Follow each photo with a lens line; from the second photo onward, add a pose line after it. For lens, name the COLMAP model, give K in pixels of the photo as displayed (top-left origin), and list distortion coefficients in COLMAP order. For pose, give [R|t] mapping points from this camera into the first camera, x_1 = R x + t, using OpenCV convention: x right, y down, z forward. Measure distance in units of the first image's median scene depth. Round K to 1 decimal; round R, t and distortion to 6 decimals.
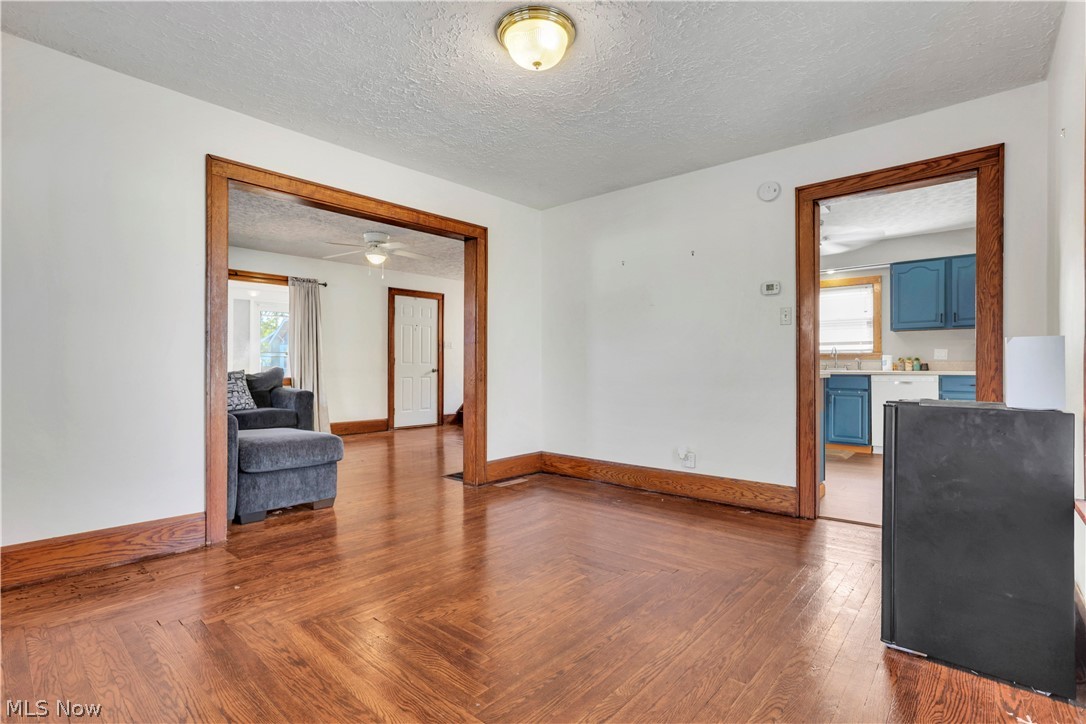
lens RADIAL K [[511.1, 0, 545.7], [0, 511.1, 372.1], [0, 0, 1]] dist [-0.045187, 0.002245]
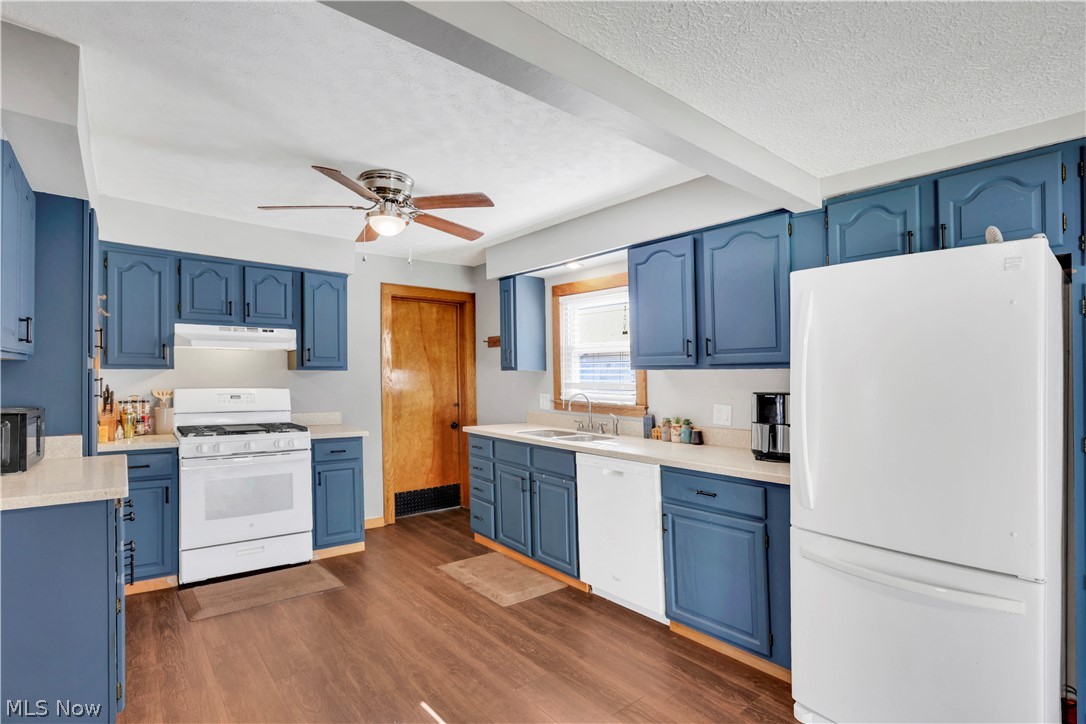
lens RADIAL K [[511.1, 0, 535.8], [0, 511.1, 375.1], [0, 0, 1]] dist [-0.045187, 0.002245]
pose [[0.984384, 0.006943, -0.175896, 0.504358], [-0.010461, 0.999763, -0.019078, -0.048243], [0.175722, 0.020620, 0.984224, 0.313450]]
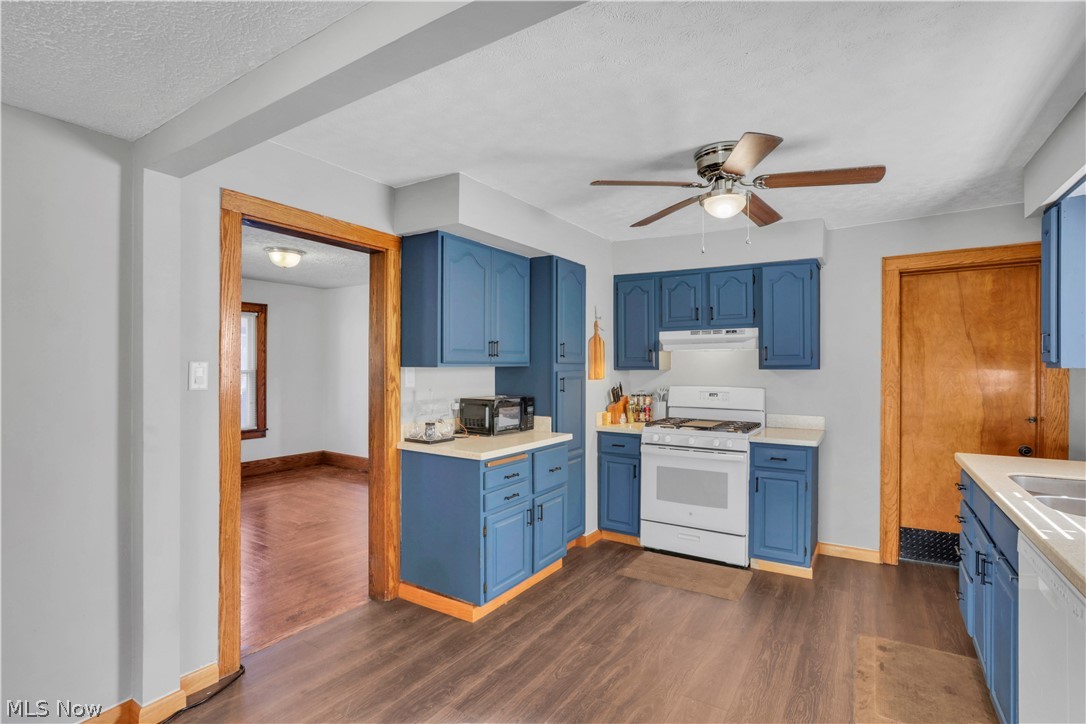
lens RADIAL K [[511.1, 0, 554.9], [0, 511.1, 371.4], [0, 0, 1]] dist [-0.045187, 0.002245]
pose [[0.154833, 0.006459, -0.987919, 0.636257], [-0.015746, 0.999868, 0.004070, -0.057435], [0.987815, 0.014926, 0.154915, 0.498109]]
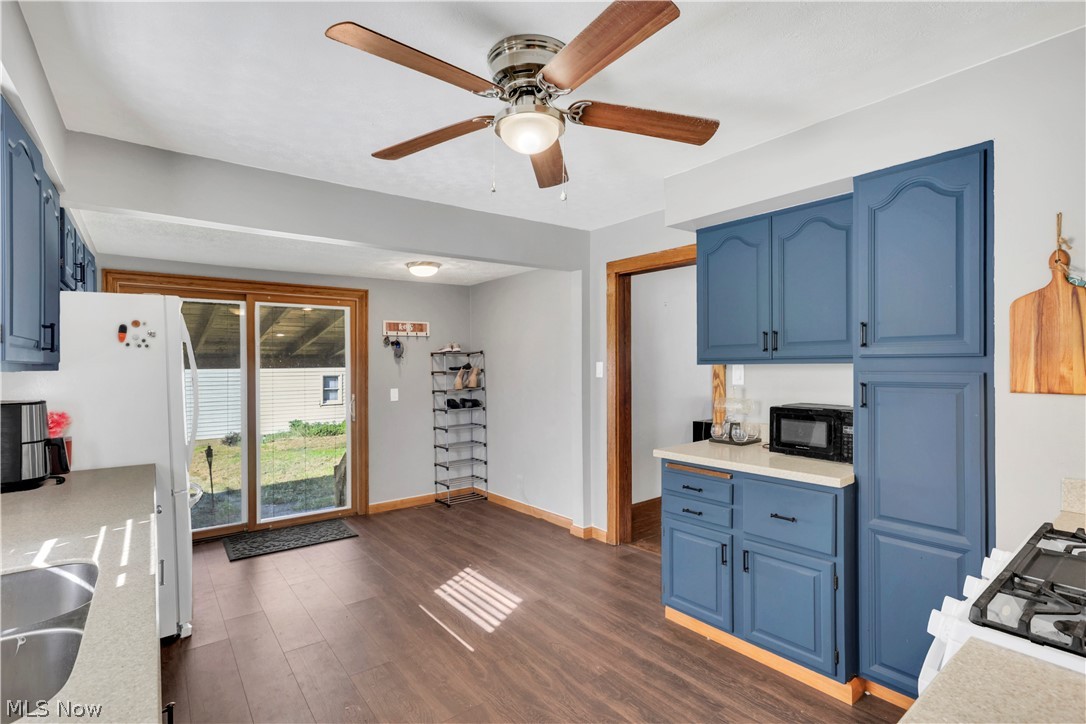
lens RADIAL K [[511.1, 0, 536.9], [0, 511.1, 361.6], [0, 0, 1]] dist [-0.045187, 0.002245]
pose [[-0.979107, 0.008563, 0.203164, 0.293525], [0.011252, 0.999864, 0.012083, -0.066072], [-0.203032, 0.014116, -0.979070, 0.866039]]
